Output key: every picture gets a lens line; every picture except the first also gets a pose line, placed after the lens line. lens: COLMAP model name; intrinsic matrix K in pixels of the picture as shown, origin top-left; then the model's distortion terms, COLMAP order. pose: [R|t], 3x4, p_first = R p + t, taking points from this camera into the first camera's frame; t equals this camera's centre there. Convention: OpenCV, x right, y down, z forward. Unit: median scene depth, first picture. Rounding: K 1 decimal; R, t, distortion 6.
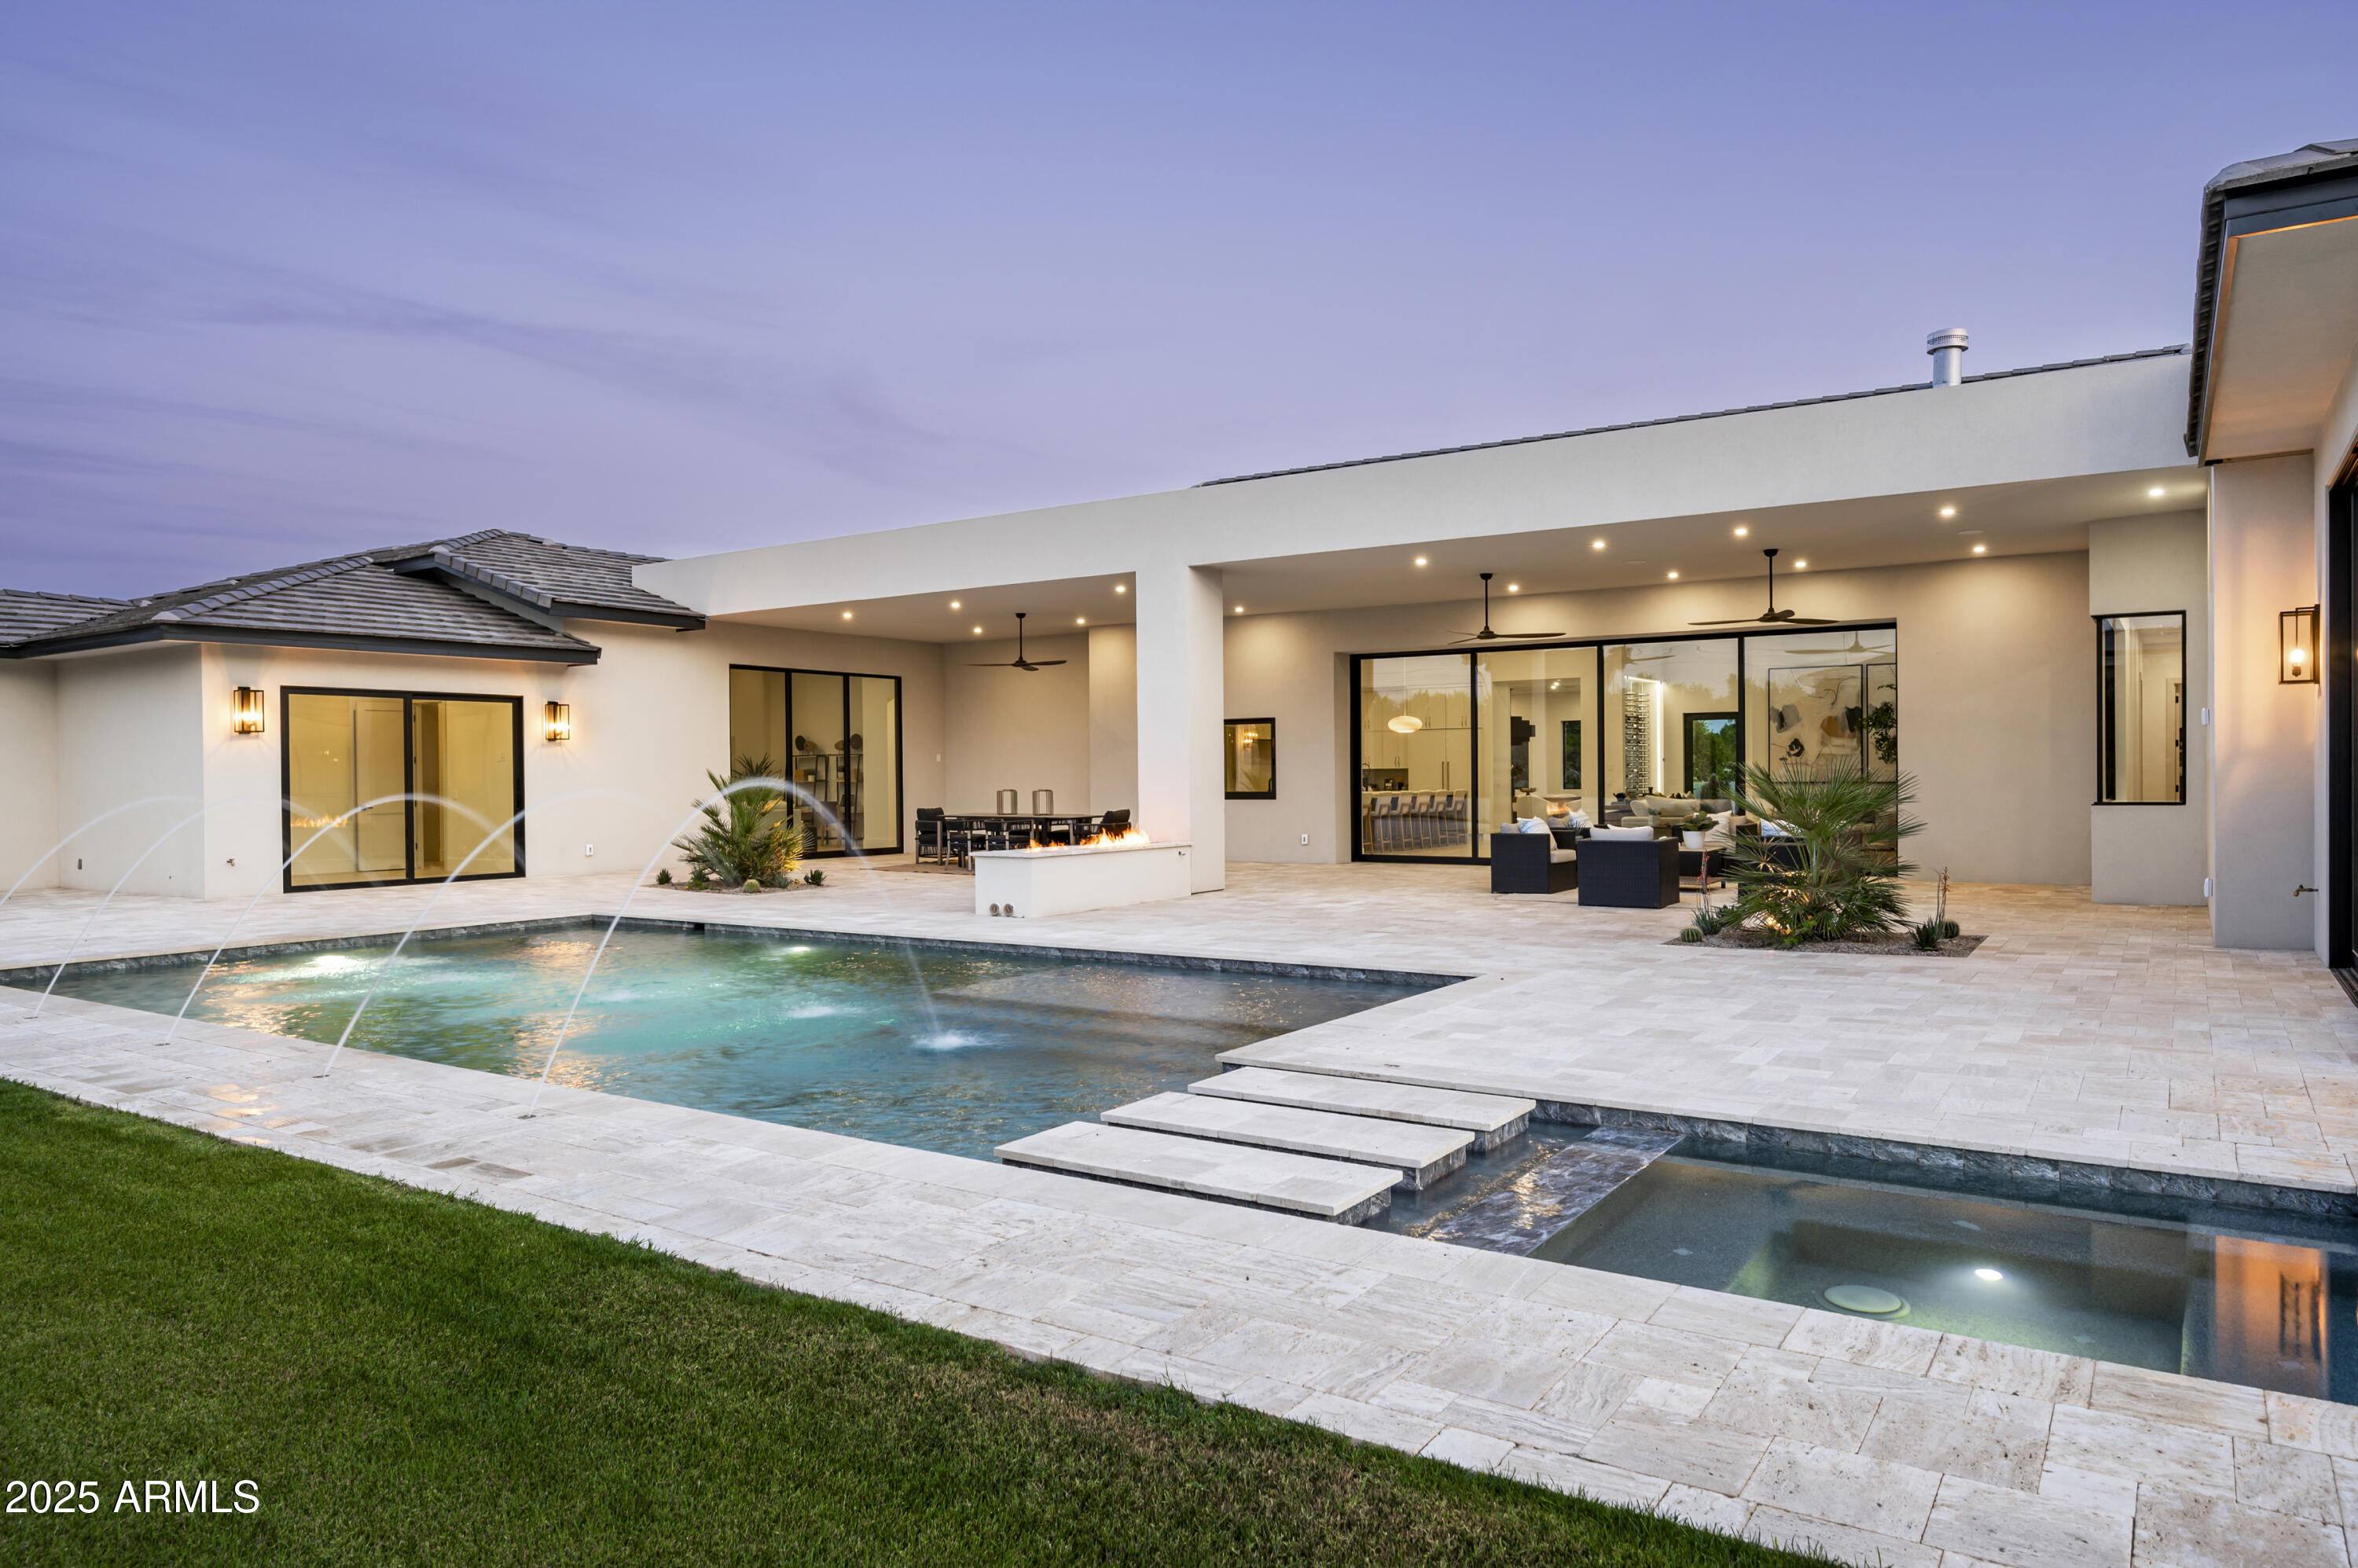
lens RADIAL K [[1493.3, 0, 1185.4], [0, 1493.3, 787.7], [0, 0, 1]] dist [-0.010354, -0.001469]
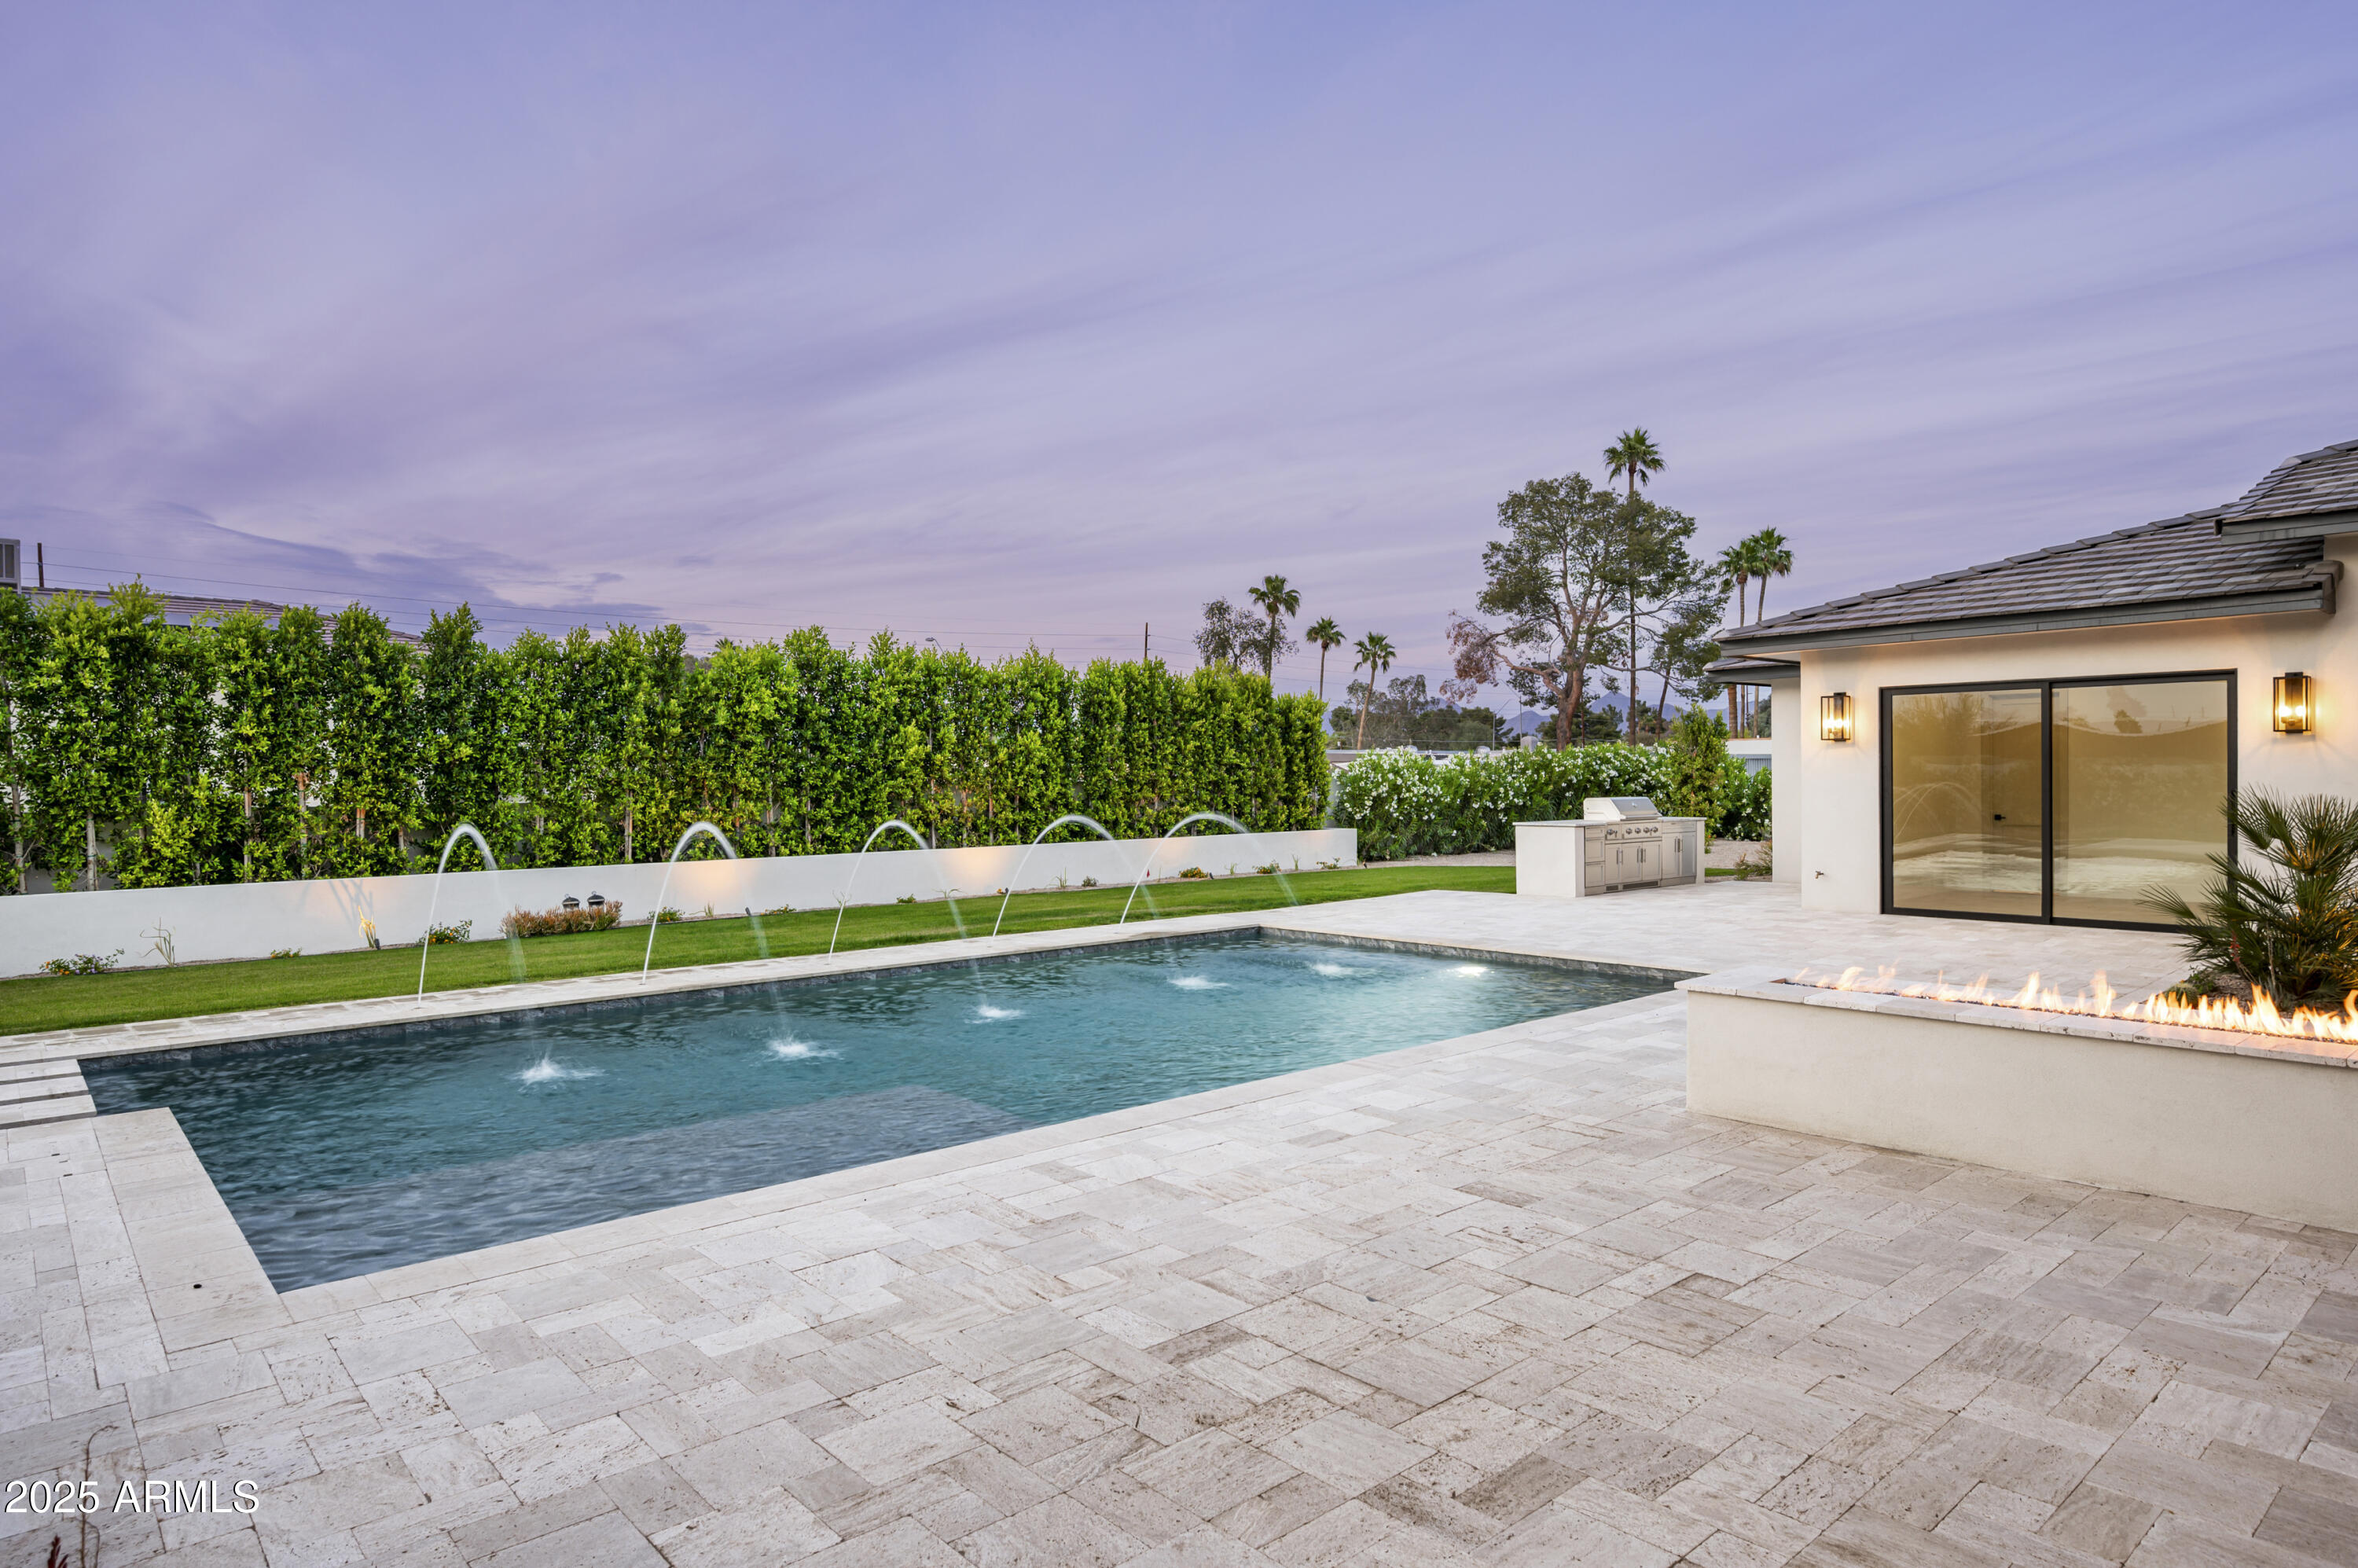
lens RADIAL K [[1366.0, 0, 1179.9], [0, 1366.0, 780.6], [0, 0, 1]] dist [-0.001793, -0.000154]
pose [[-0.264029, 0.010577, -0.964457, 0.286039], [-0.002729, 0.999928, 0.011713, -0.016530], [0.964511, 0.005725, -0.263981, 0.690622]]
